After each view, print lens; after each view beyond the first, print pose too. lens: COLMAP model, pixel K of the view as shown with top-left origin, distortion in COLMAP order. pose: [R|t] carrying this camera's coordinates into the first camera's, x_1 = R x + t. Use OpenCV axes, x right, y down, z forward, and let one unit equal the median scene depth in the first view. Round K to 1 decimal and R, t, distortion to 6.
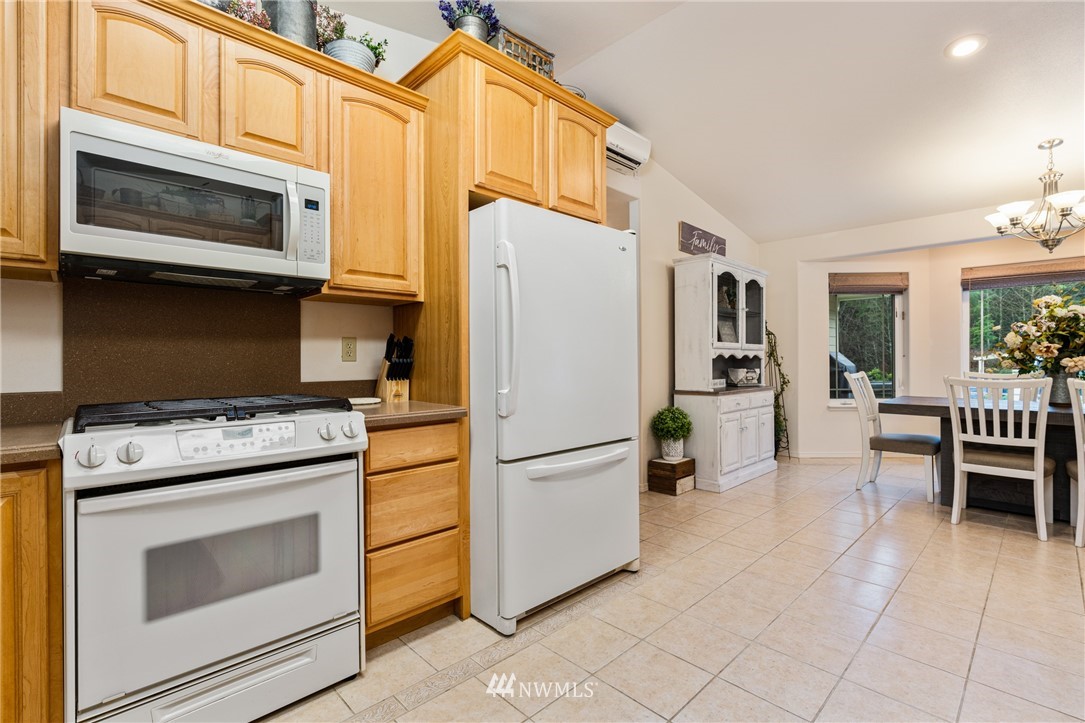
lens RADIAL K [[487.2, 0, 534.3], [0, 487.2, 364.4], [0, 0, 1]] dist [-0.010632, -0.000103]
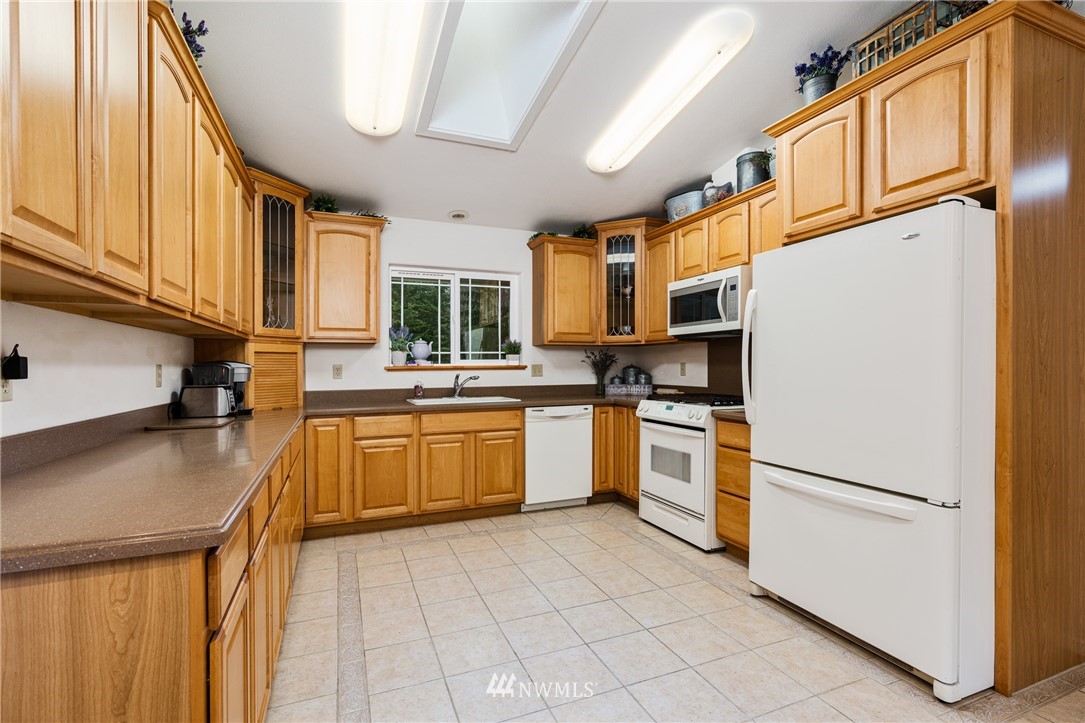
lens RADIAL K [[487.2, 0, 534.3], [0, 487.2, 364.4], [0, 0, 1]] dist [-0.010632, -0.000103]
pose [[-0.372831, 0.004505, -0.927888, 1.074404], [0.001464, 0.999990, 0.004267, -0.047286], [0.927898, 0.000233, -0.372834, 0.747289]]
